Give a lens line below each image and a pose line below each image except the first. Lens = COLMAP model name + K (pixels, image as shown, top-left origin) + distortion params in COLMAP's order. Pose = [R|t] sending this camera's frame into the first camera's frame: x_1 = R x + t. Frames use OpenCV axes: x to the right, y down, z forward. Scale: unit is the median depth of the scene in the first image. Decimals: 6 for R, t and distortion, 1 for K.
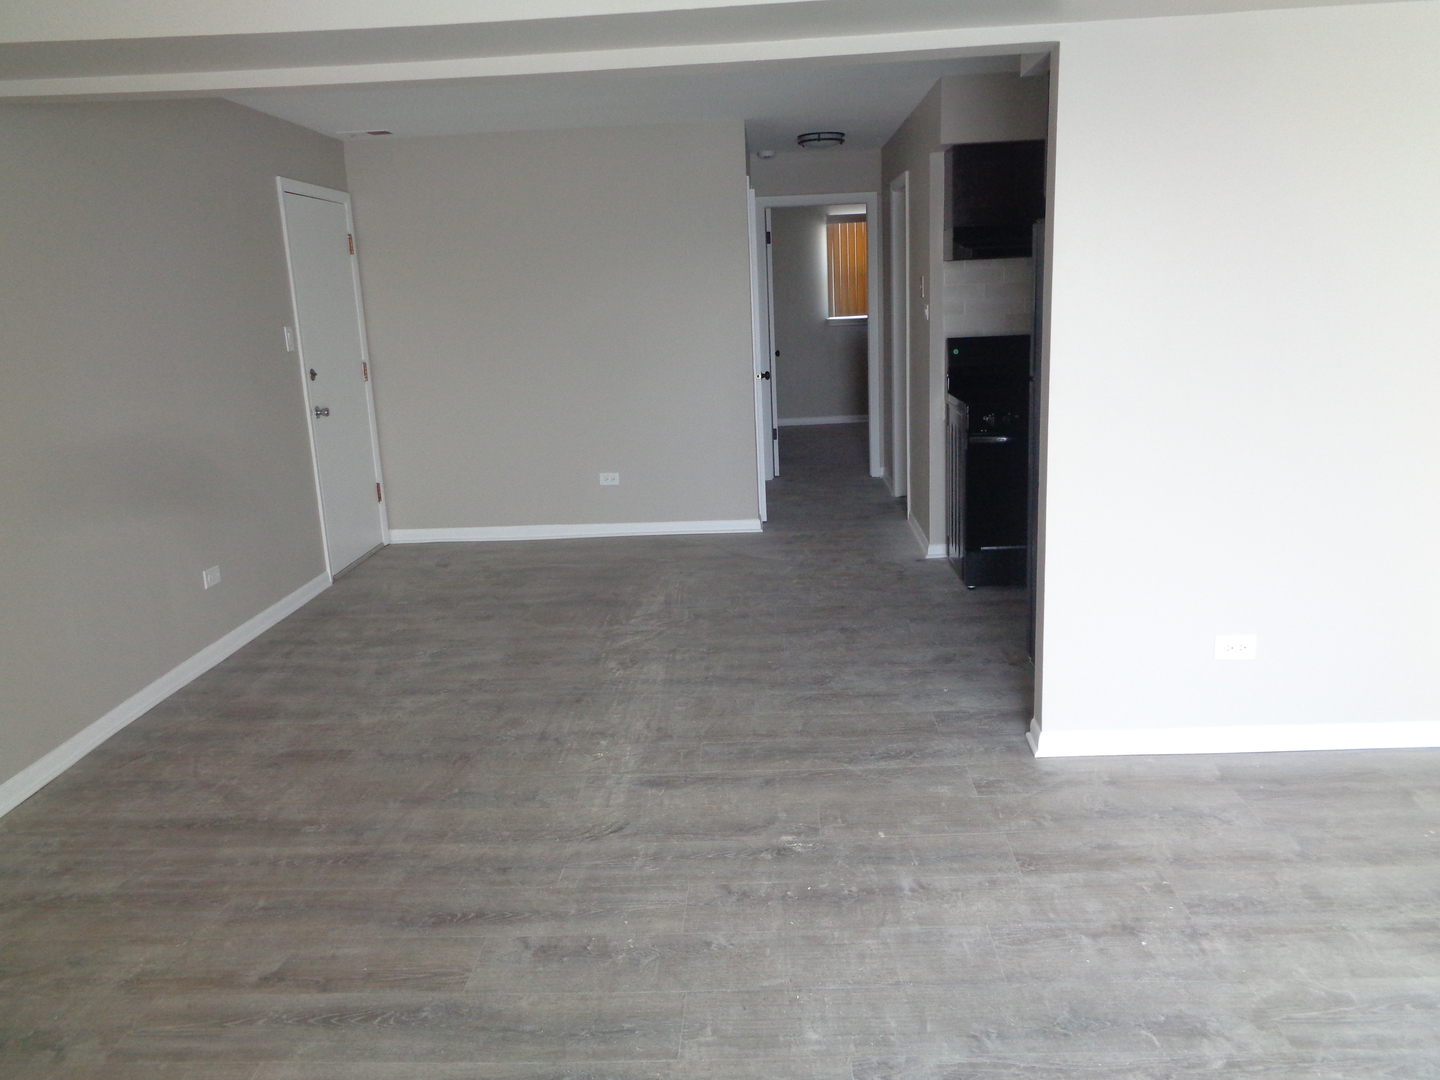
lens RADIAL K [[1071.4, 0, 719.7], [0, 1071.4, 539.1], [0, 0, 1]] dist [-0.003286, 0.004651]
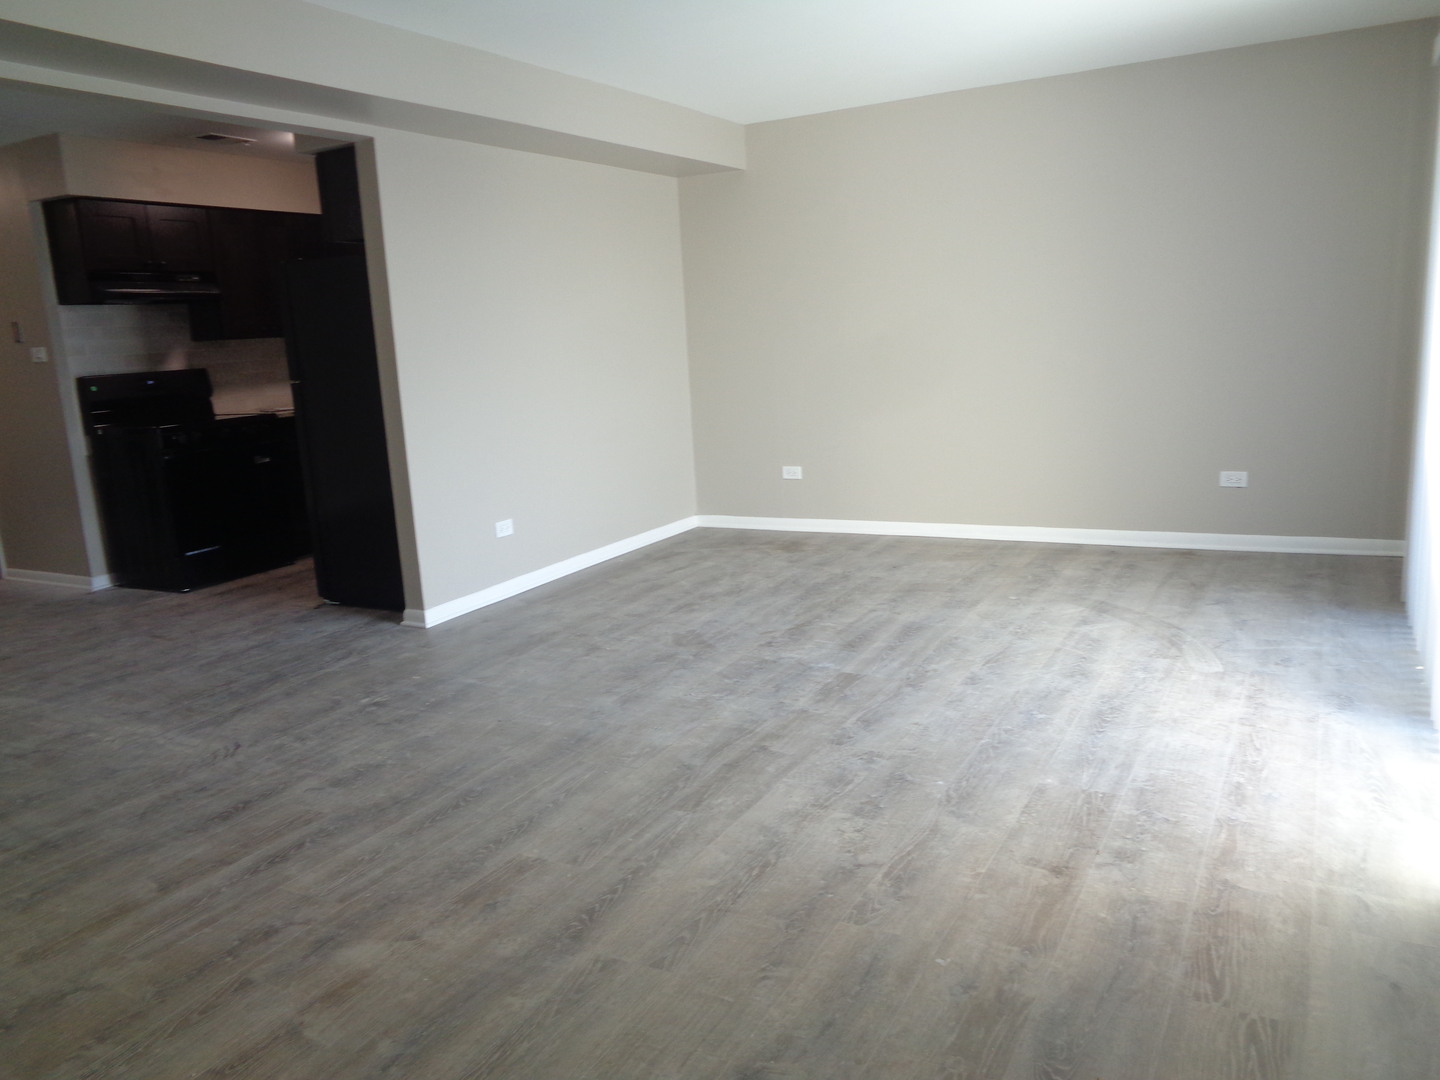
lens RADIAL K [[1087.8, 0, 725.8], [0, 1087.8, 537.9], [0, 0, 1]] dist [0.003450, 0.013052]
pose [[0.445730, -0.155881, 0.881490, -0.807417], [0.241925, 0.969055, 0.049035, 0.115316], [-0.861857, 0.191398, 0.469649, -0.046122]]
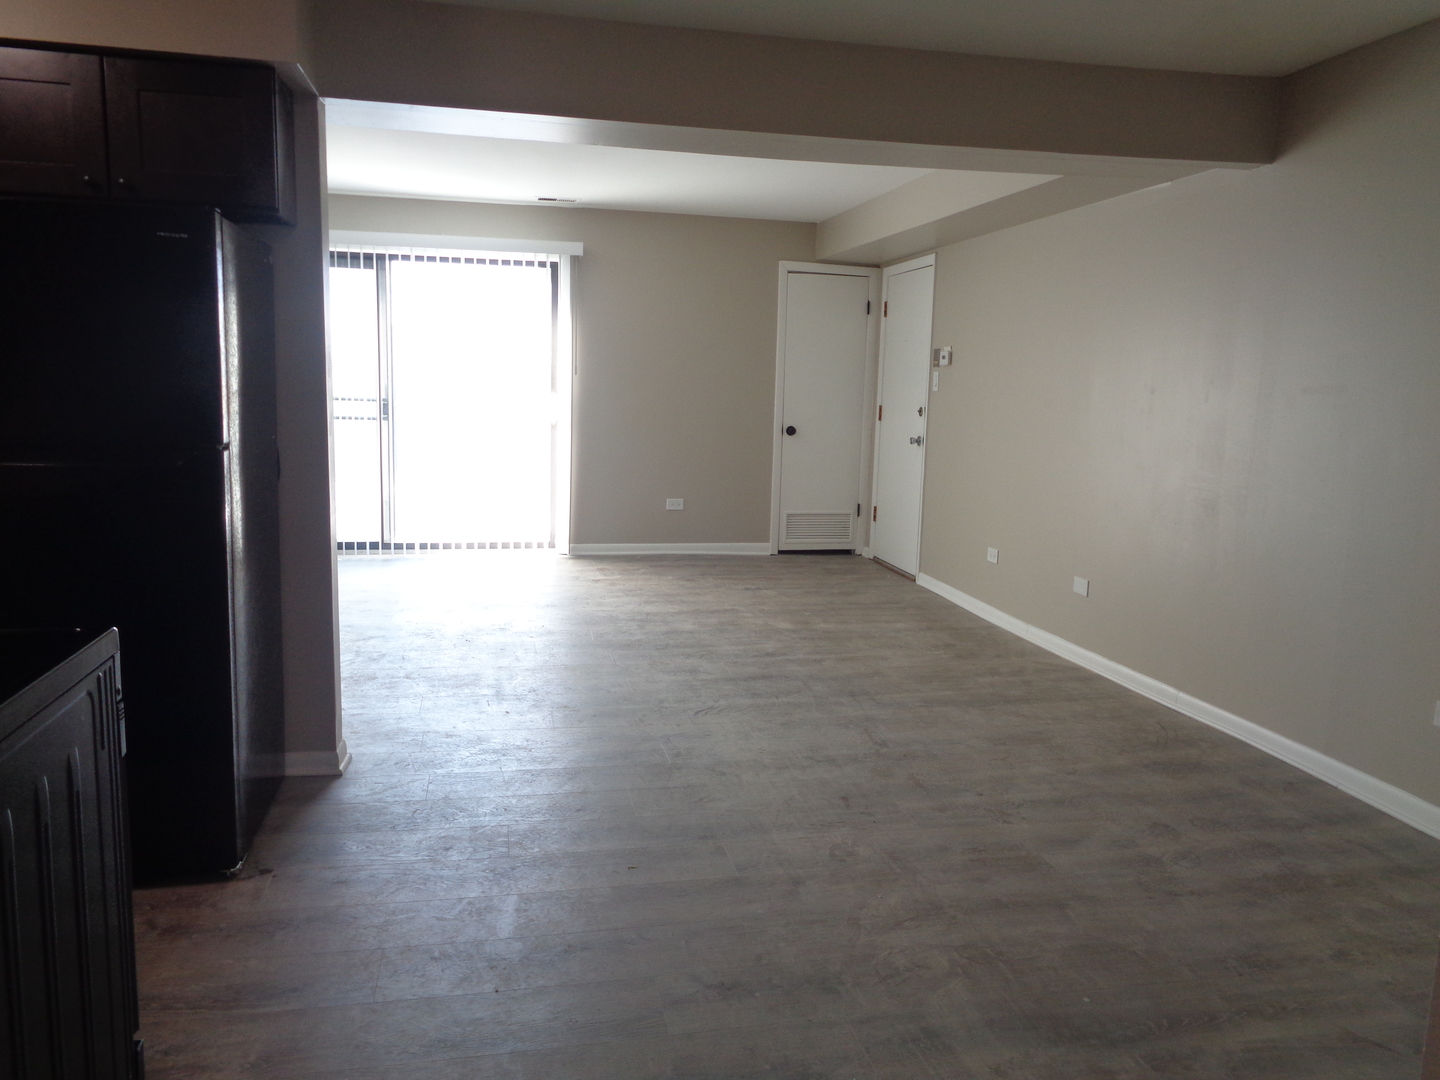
lens RADIAL K [[1087.8, 0, 725.8], [0, 1087.8, 537.9], [0, 0, 1]] dist [0.003450, 0.013052]
pose [[-0.966519, 0.057221, -0.250133, 0.197419], [-0.042270, 0.925994, 0.375165, -0.437522], [0.253089, 0.373178, -0.892572, 2.045704]]
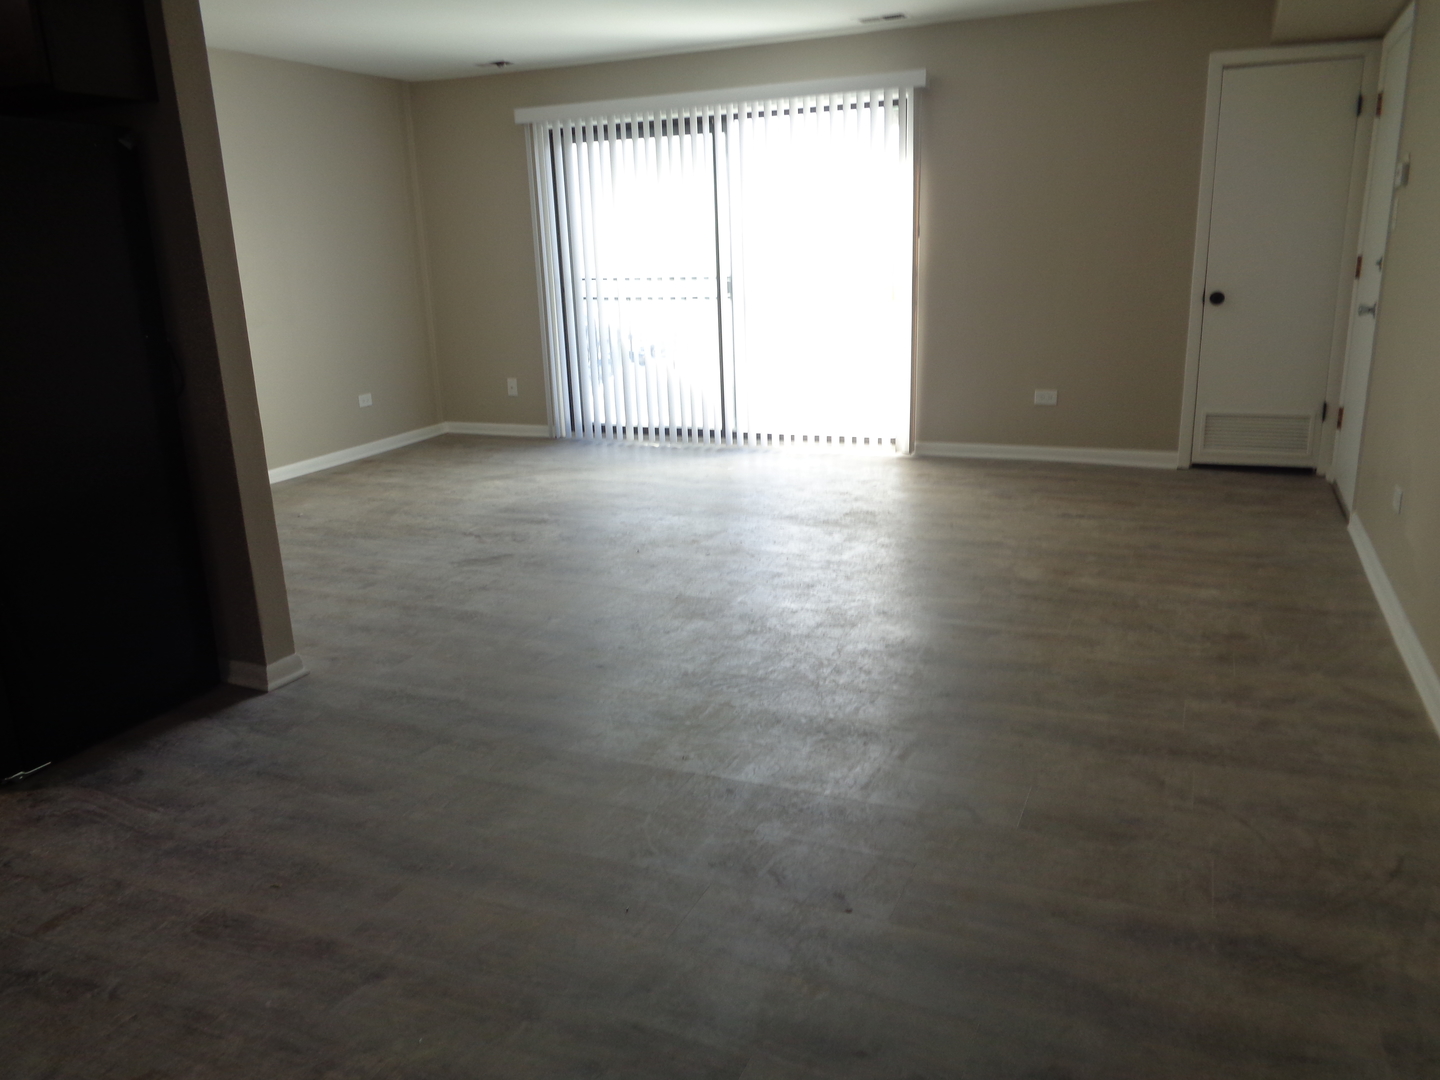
lens RADIAL K [[1087.8, 0, 725.8], [0, 1087.8, 537.9], [0, 0, 1]] dist [0.003450, 0.013052]
pose [[-0.931787, -0.018637, 0.362527, -0.463057], [0.155570, 0.881820, 0.445187, -0.319646], [-0.327981, 0.471217, -0.818769, 1.709007]]
